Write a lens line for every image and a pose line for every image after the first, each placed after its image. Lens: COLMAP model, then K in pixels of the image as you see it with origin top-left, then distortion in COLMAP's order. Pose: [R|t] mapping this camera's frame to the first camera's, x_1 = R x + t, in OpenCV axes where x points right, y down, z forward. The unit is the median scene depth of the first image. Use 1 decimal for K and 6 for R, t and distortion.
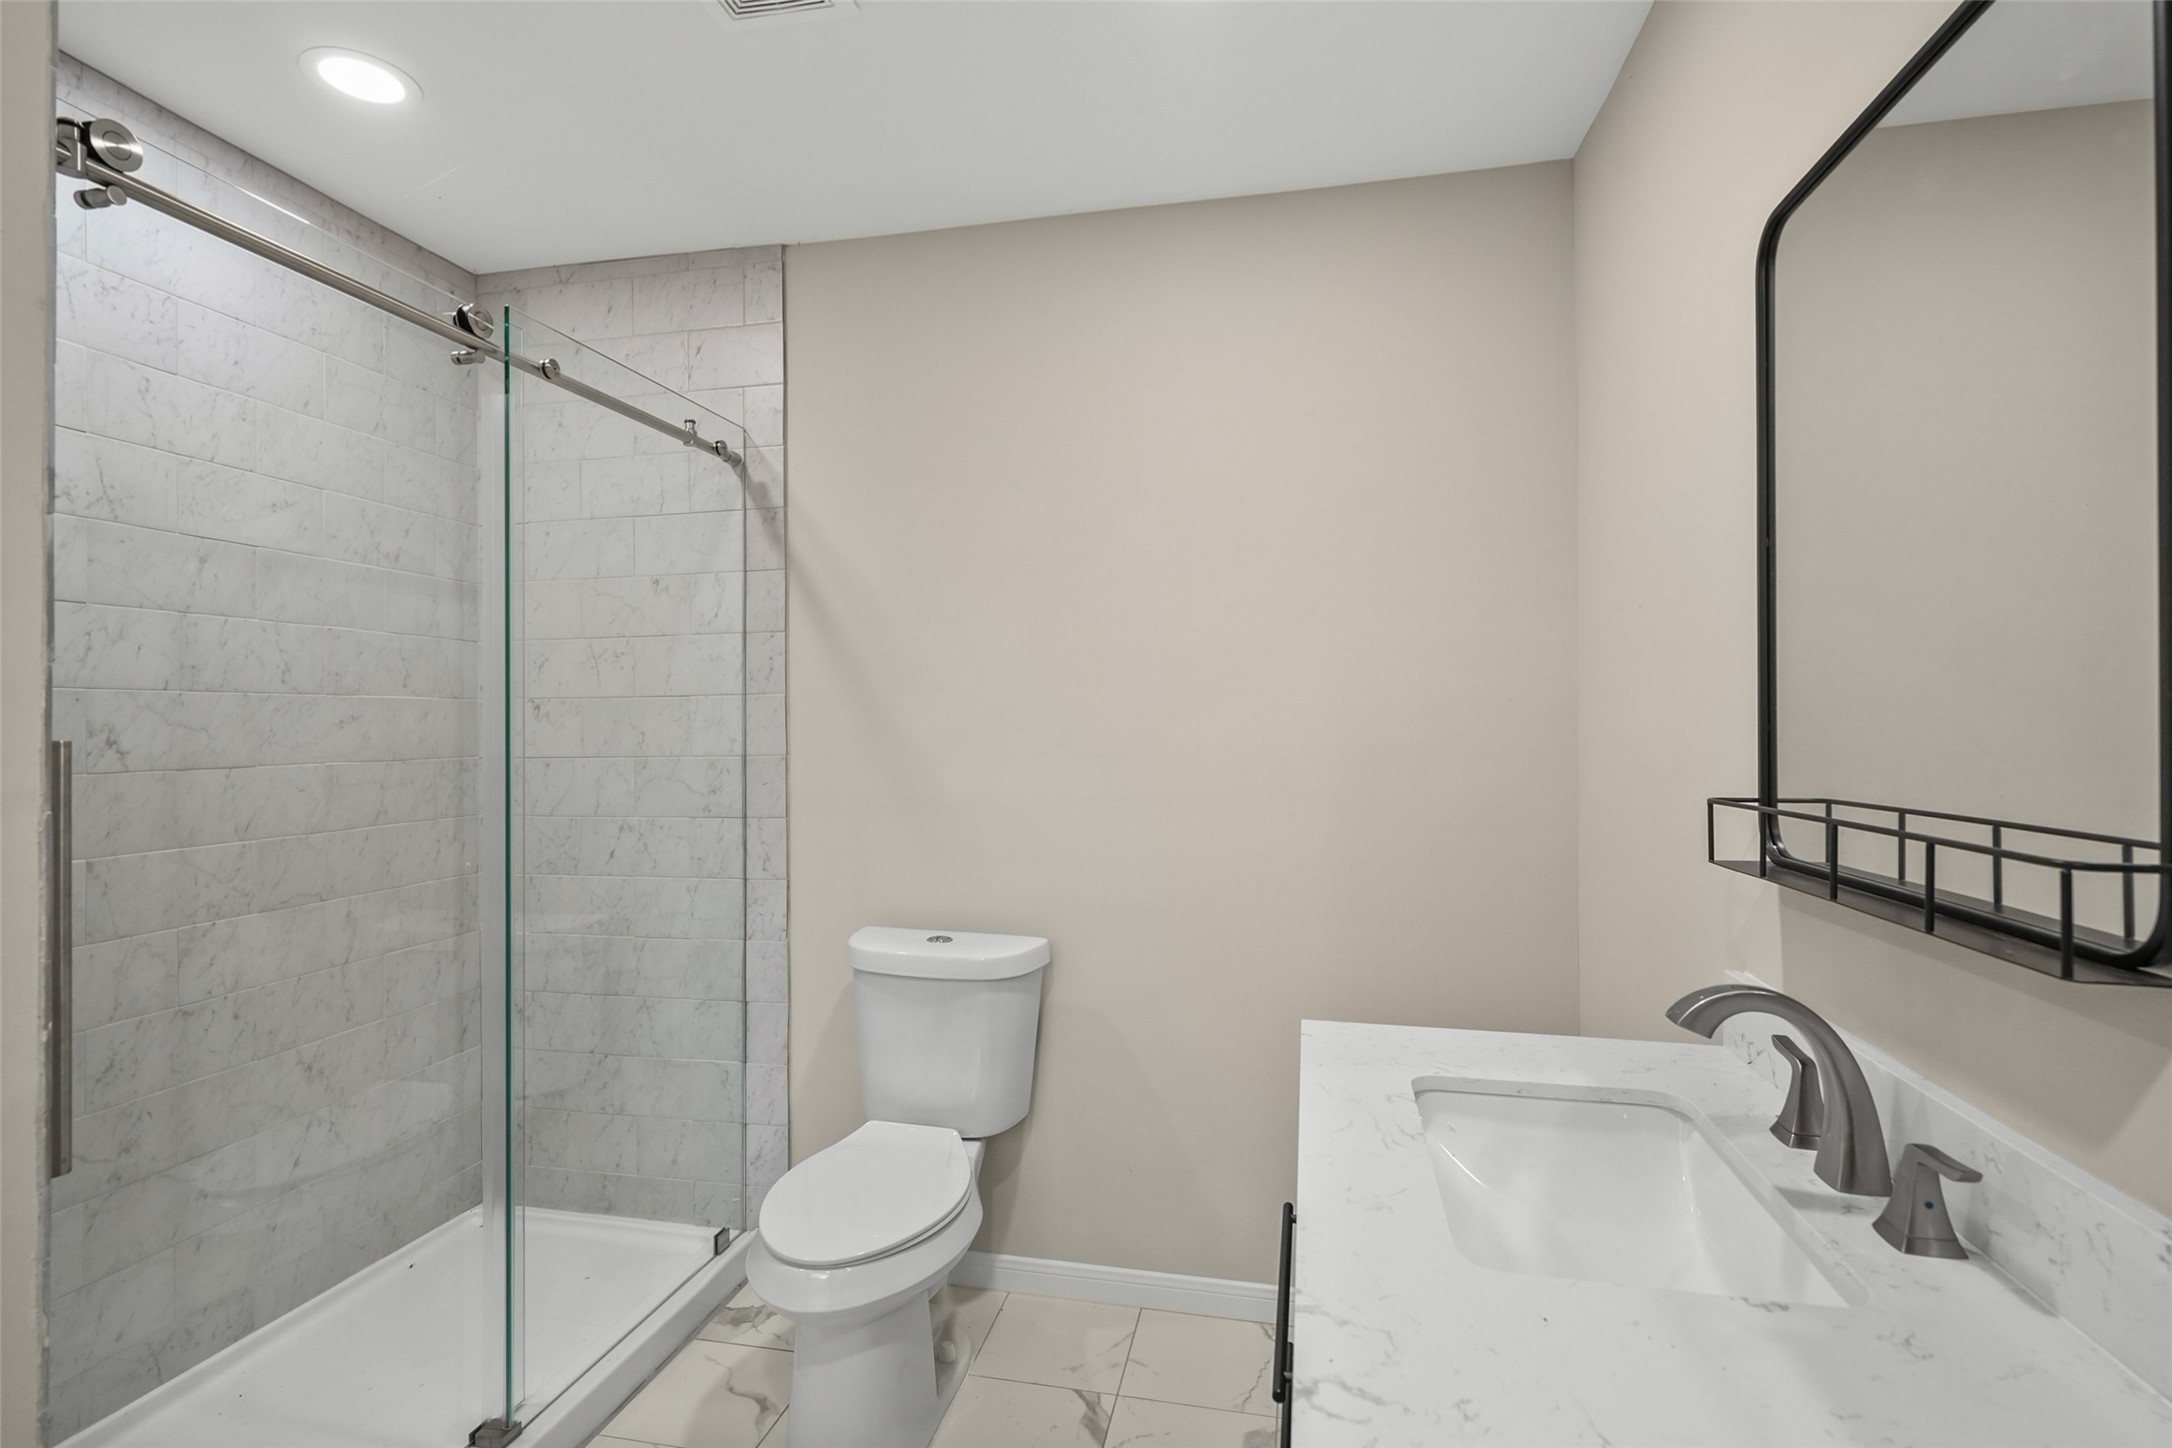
lens RADIAL K [[1030.1, 0, 1080.9], [0, 1030.1, 733.2], [0, 0, 1]] dist [-0.006272, -0.000080]
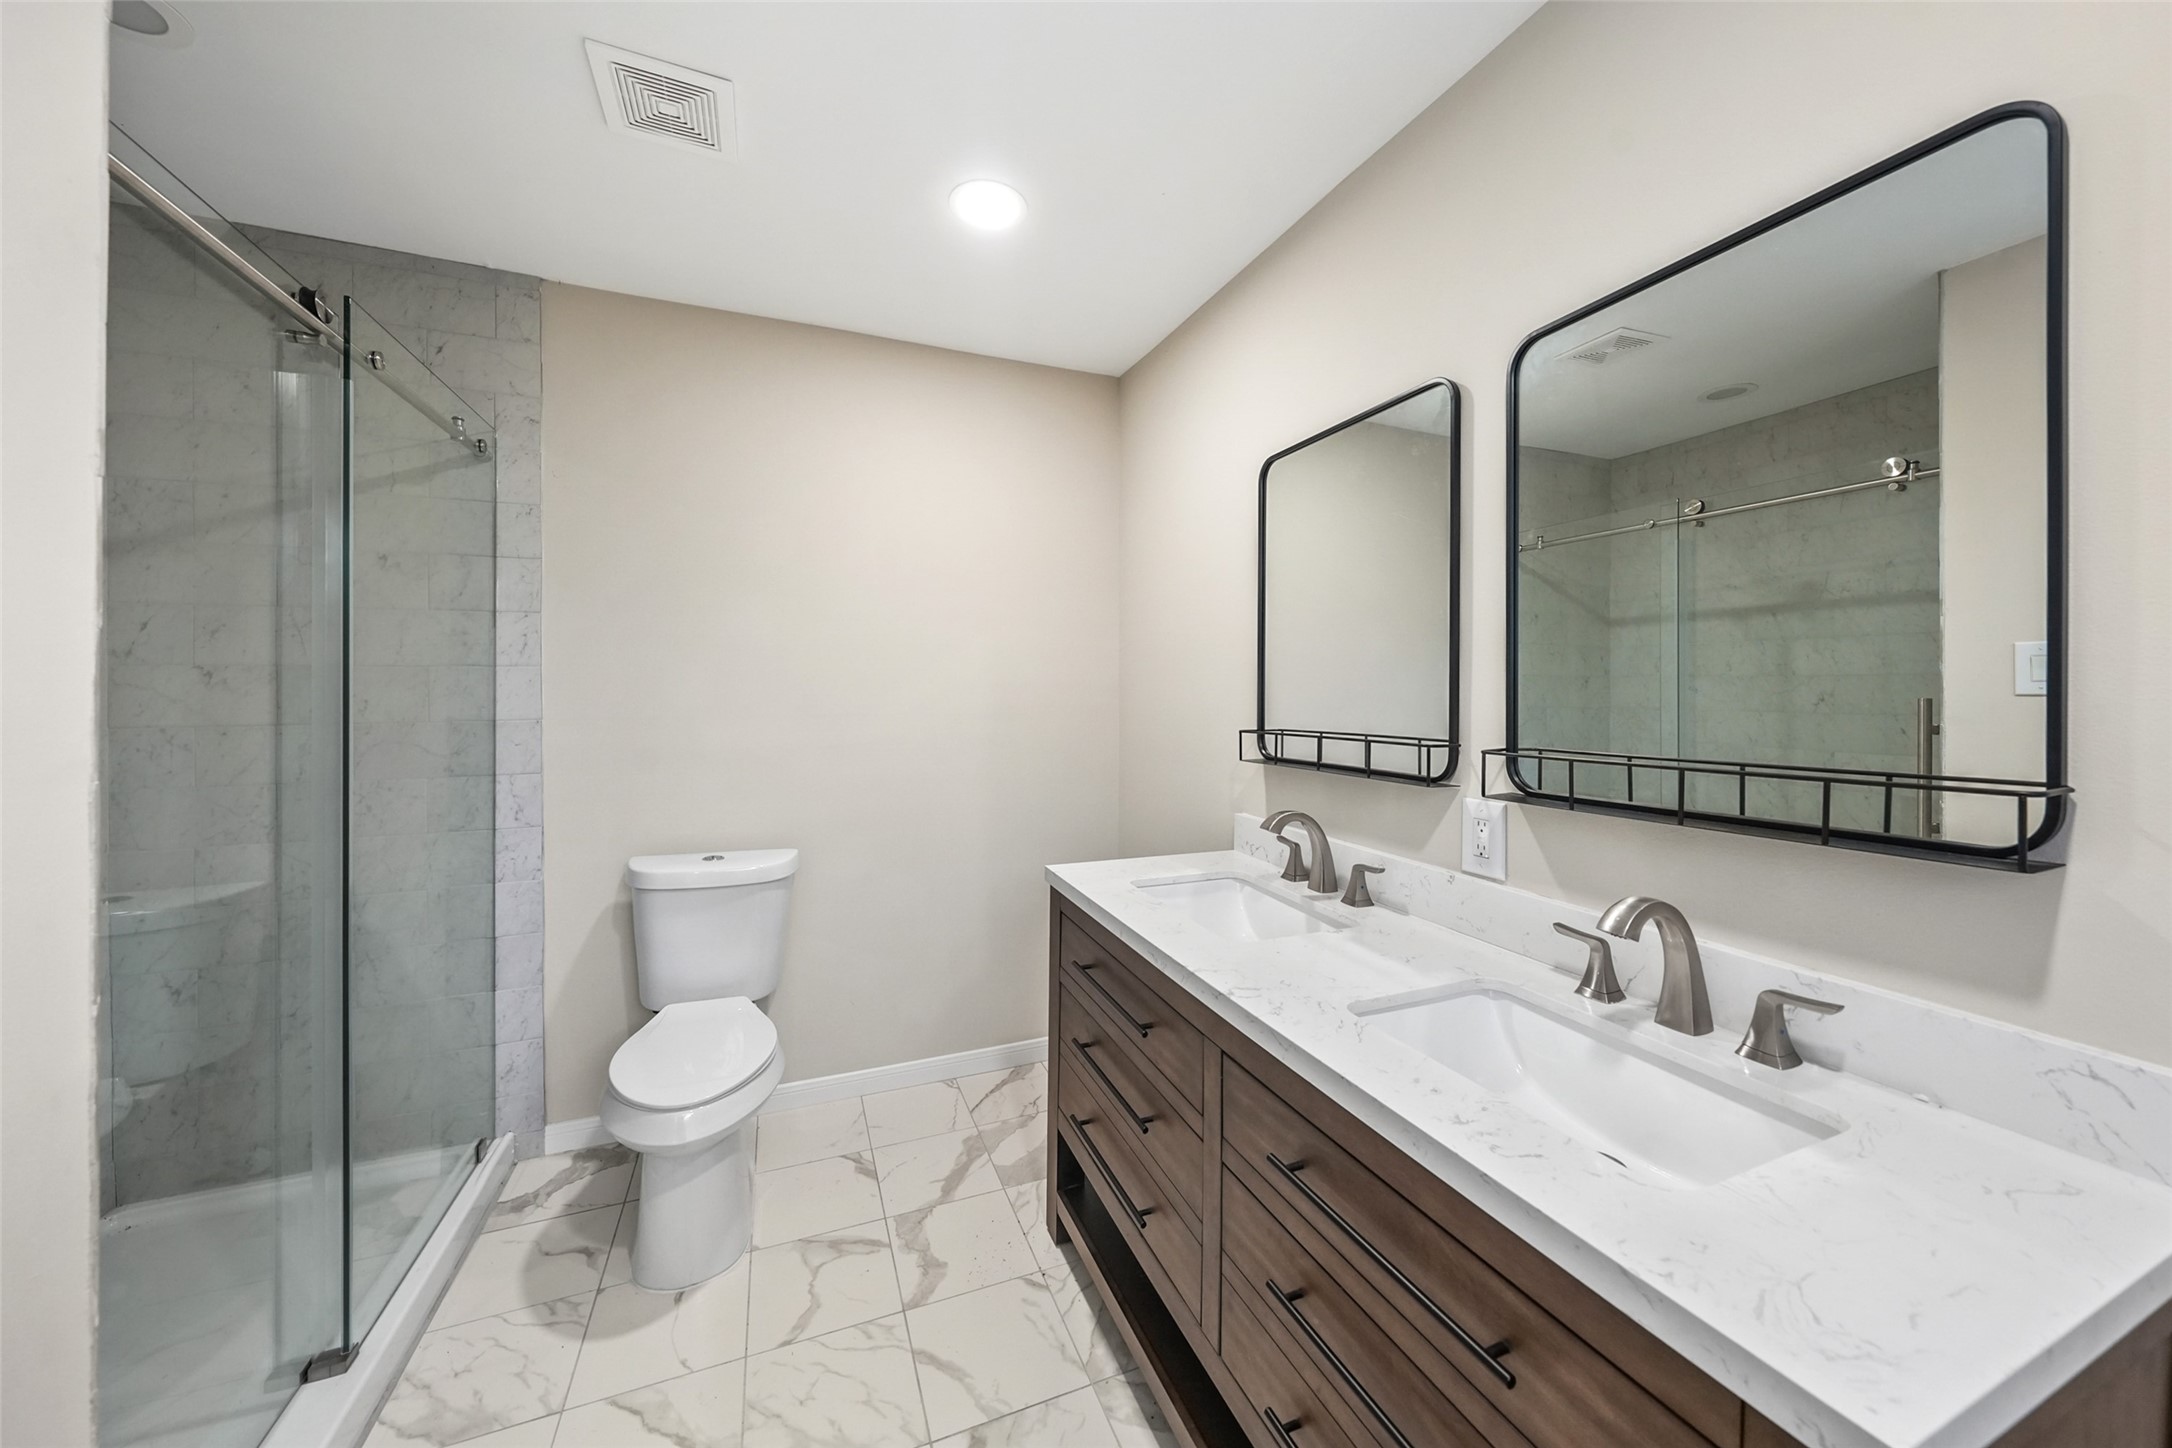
lens RADIAL K [[758.3, 0, 1087.4], [0, 758.3, 714.6], [0, 0, 1]] dist [-0.024886, 0.005560]
pose [[0.822882, -0.012109, 0.568083, -0.280080], [0.001870, 0.999825, 0.018604, 0.001674], [-0.568209, -0.014247, 0.822761, -0.047201]]
